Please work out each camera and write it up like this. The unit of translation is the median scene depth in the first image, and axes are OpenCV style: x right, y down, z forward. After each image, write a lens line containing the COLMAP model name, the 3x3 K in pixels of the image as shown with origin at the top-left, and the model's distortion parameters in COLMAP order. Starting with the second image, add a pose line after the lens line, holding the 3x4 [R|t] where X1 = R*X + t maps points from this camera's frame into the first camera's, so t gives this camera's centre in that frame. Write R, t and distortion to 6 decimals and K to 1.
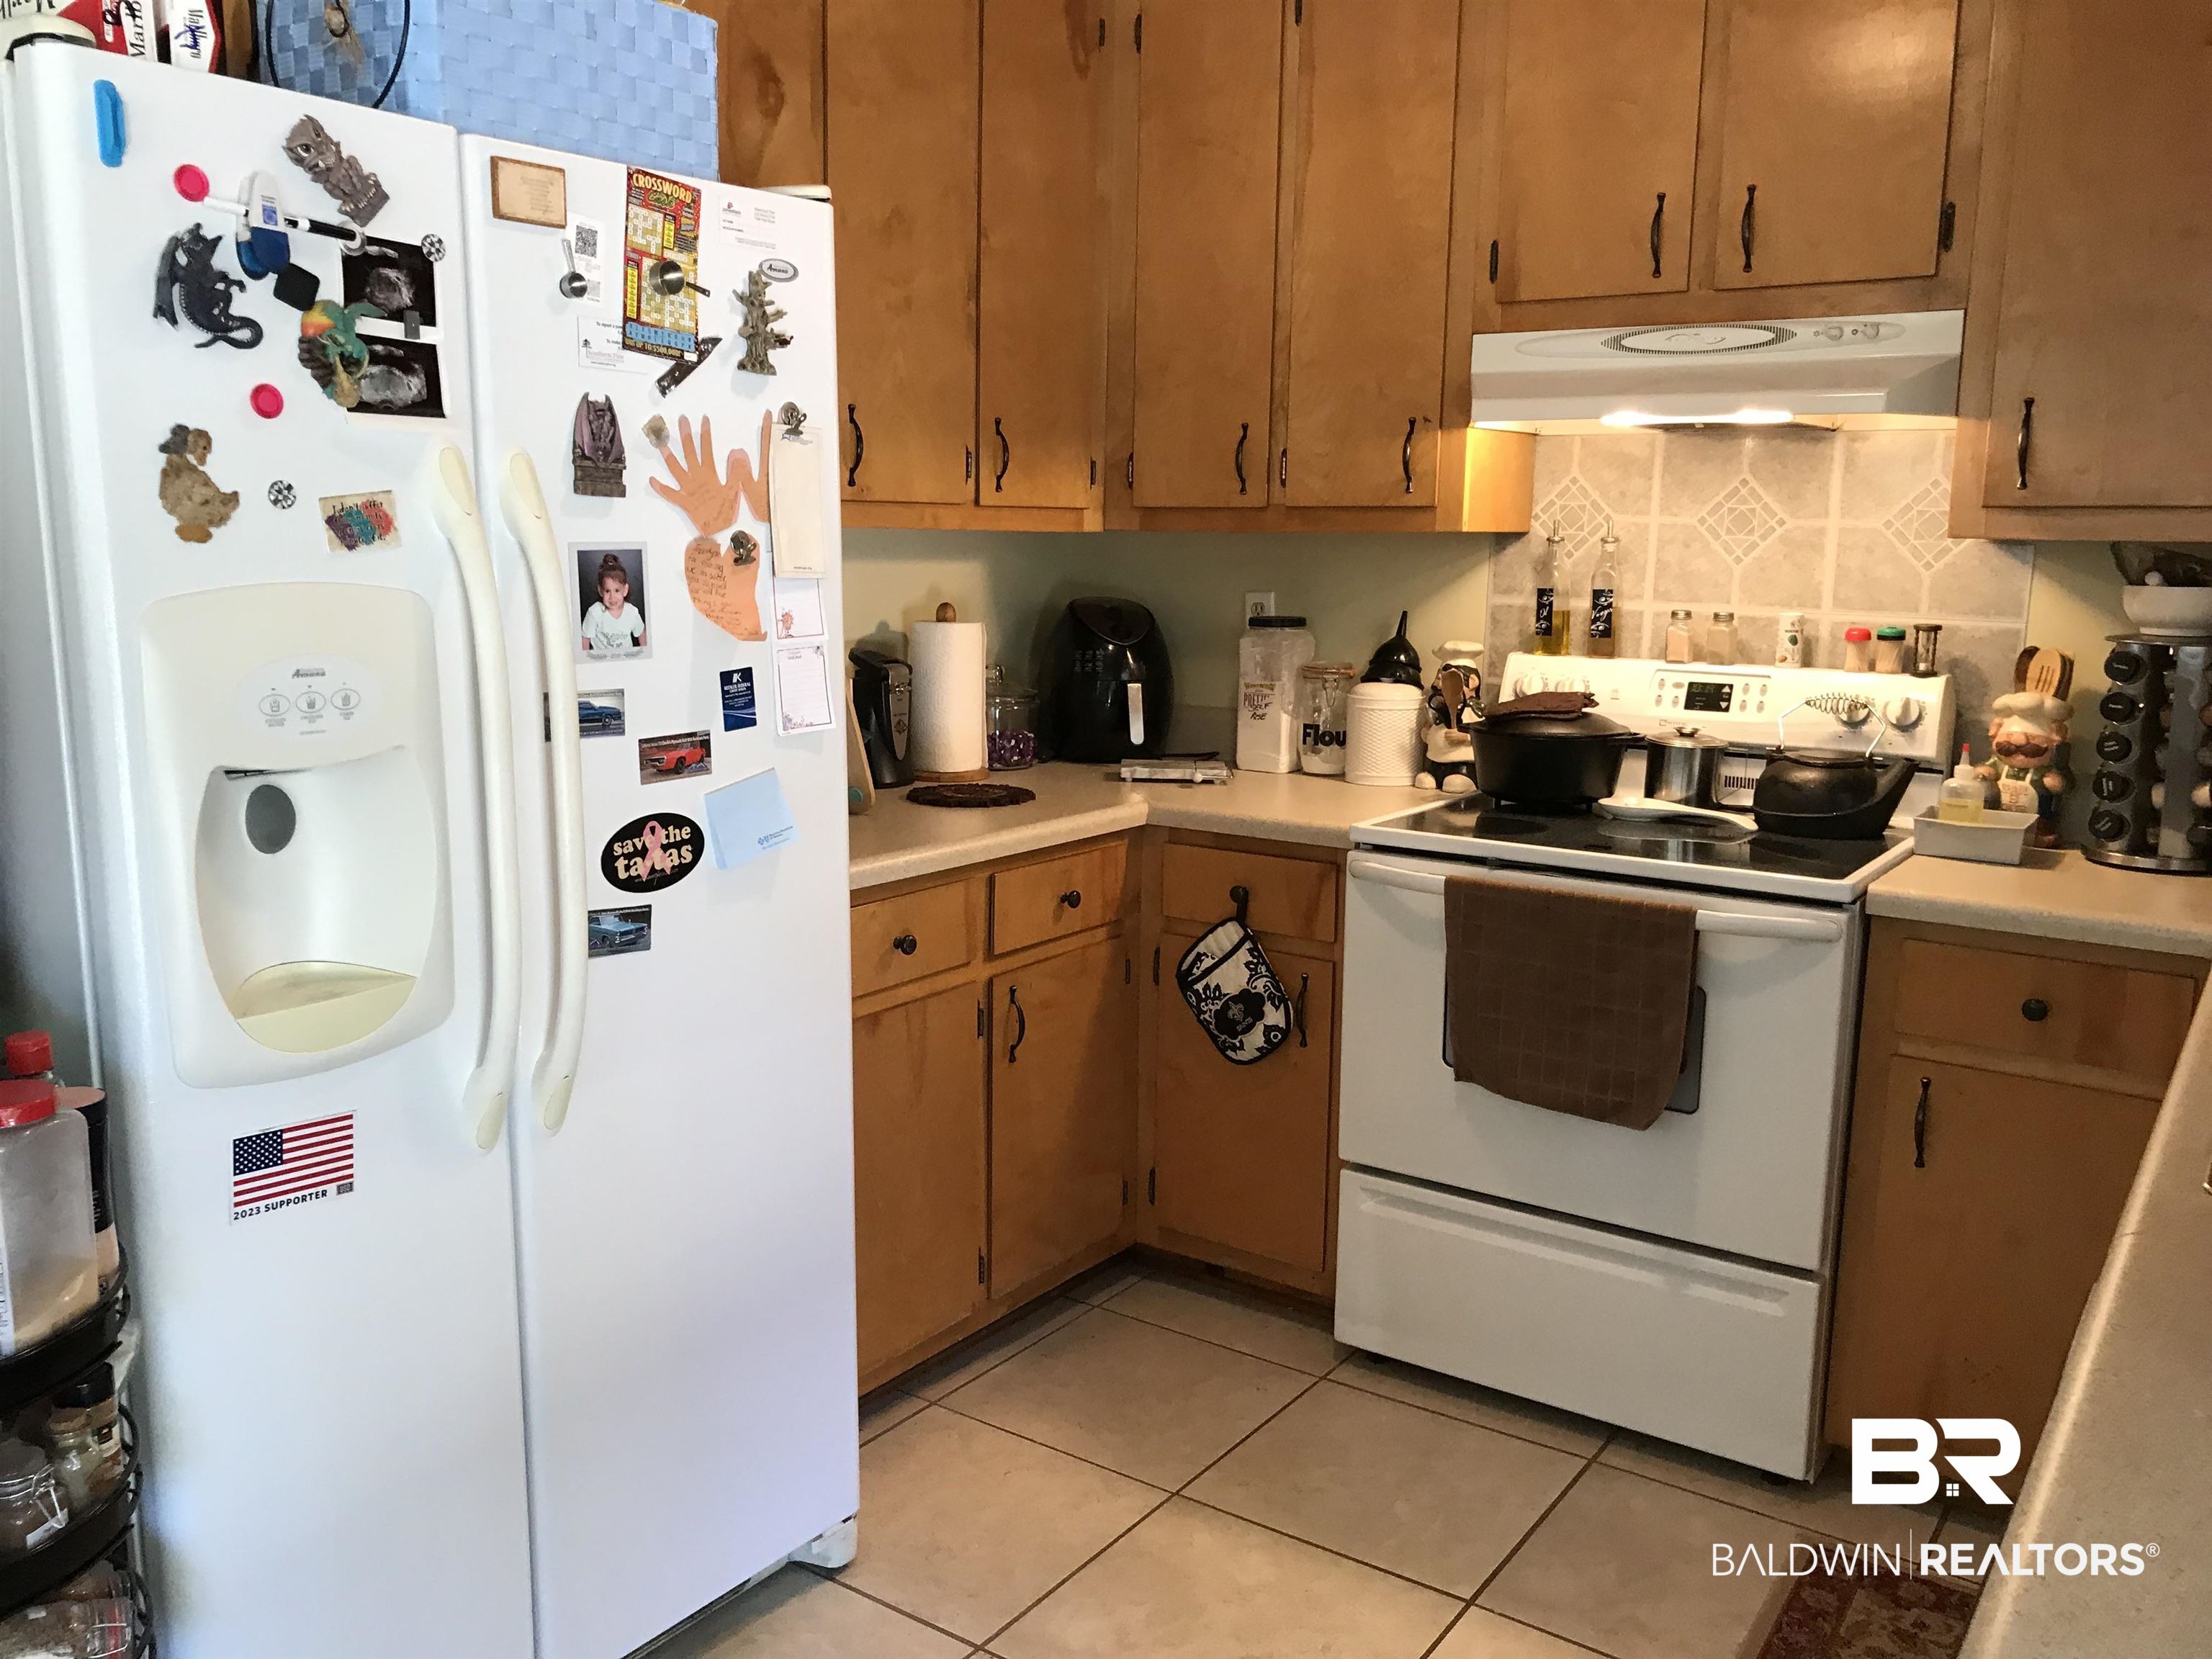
lens RADIAL K [[1771.8, 0, 1099.5], [0, 1771.8, 811.6], [0, 0, 1]] dist [0.045232, -0.093949]
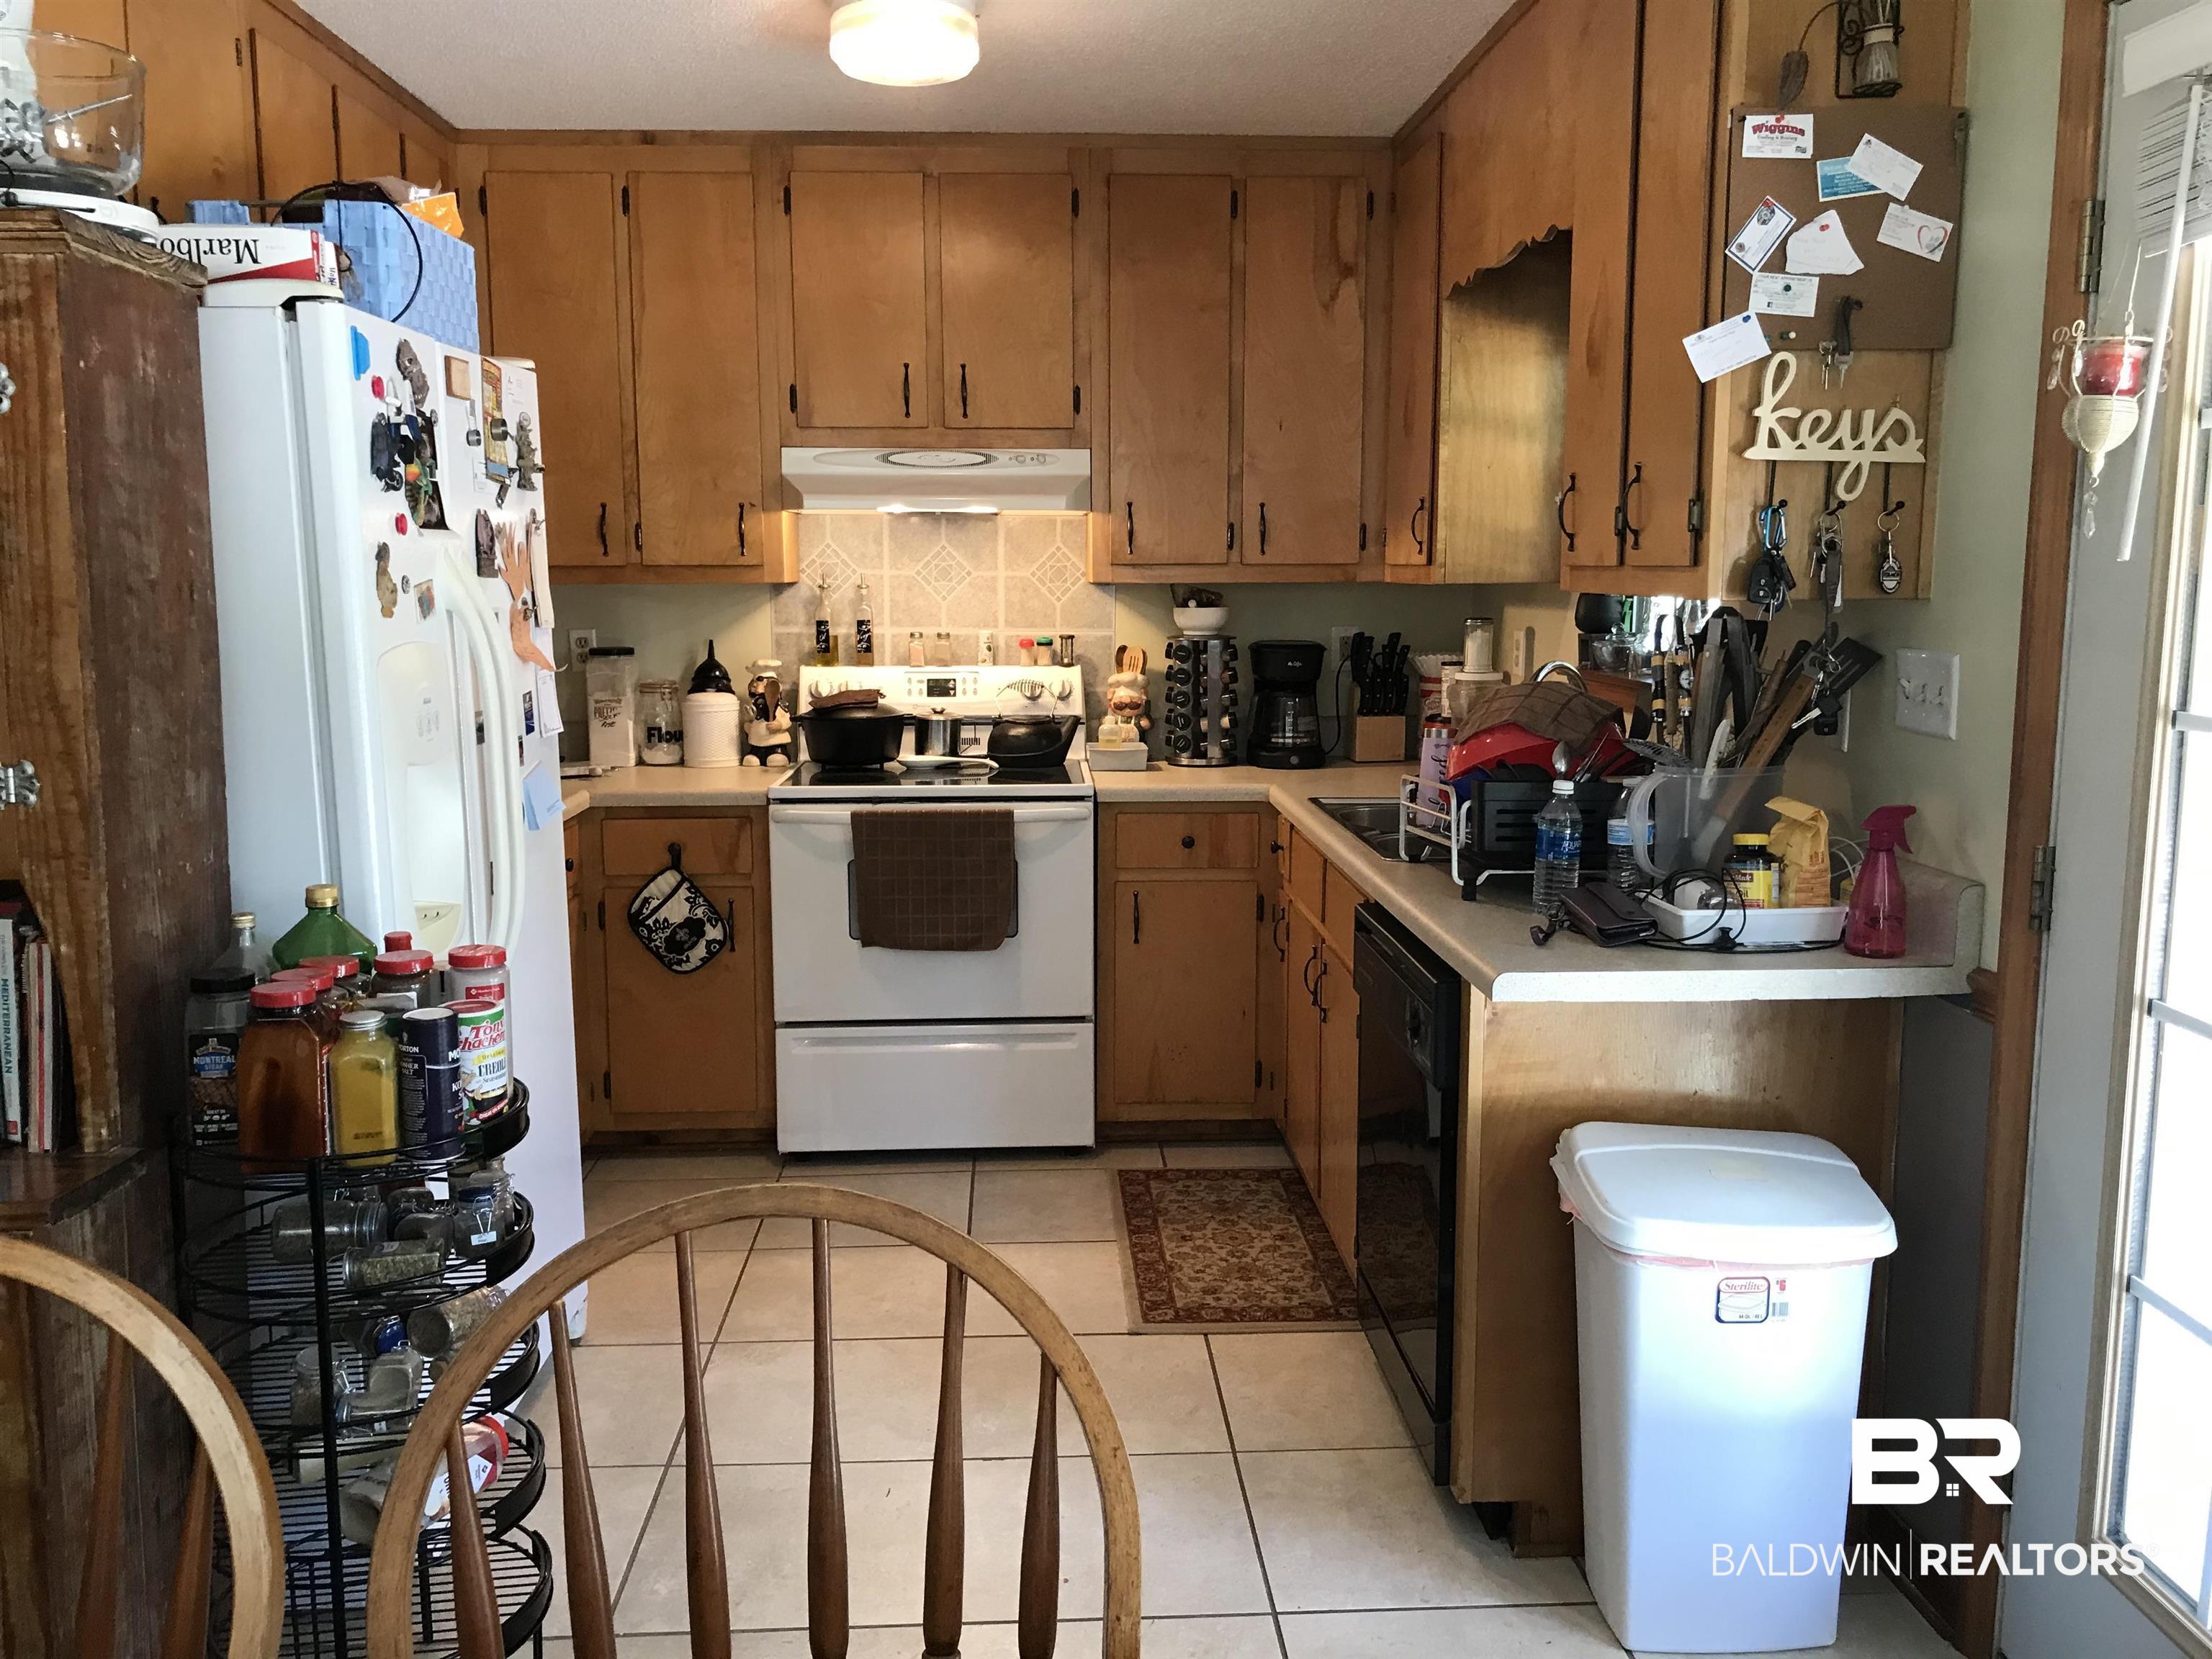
lens RADIAL K [[1802.5, 0, 1100.7], [0, 1802.5, 840.0], [0, 0, 1]] dist [0.057123, -0.087688]
pose [[0.774810, -0.107240, 0.623032, -0.542524], [0.110858, 0.993285, 0.033105, 0.030137], [-0.622399, 0.043418, 0.781495, -0.299869]]
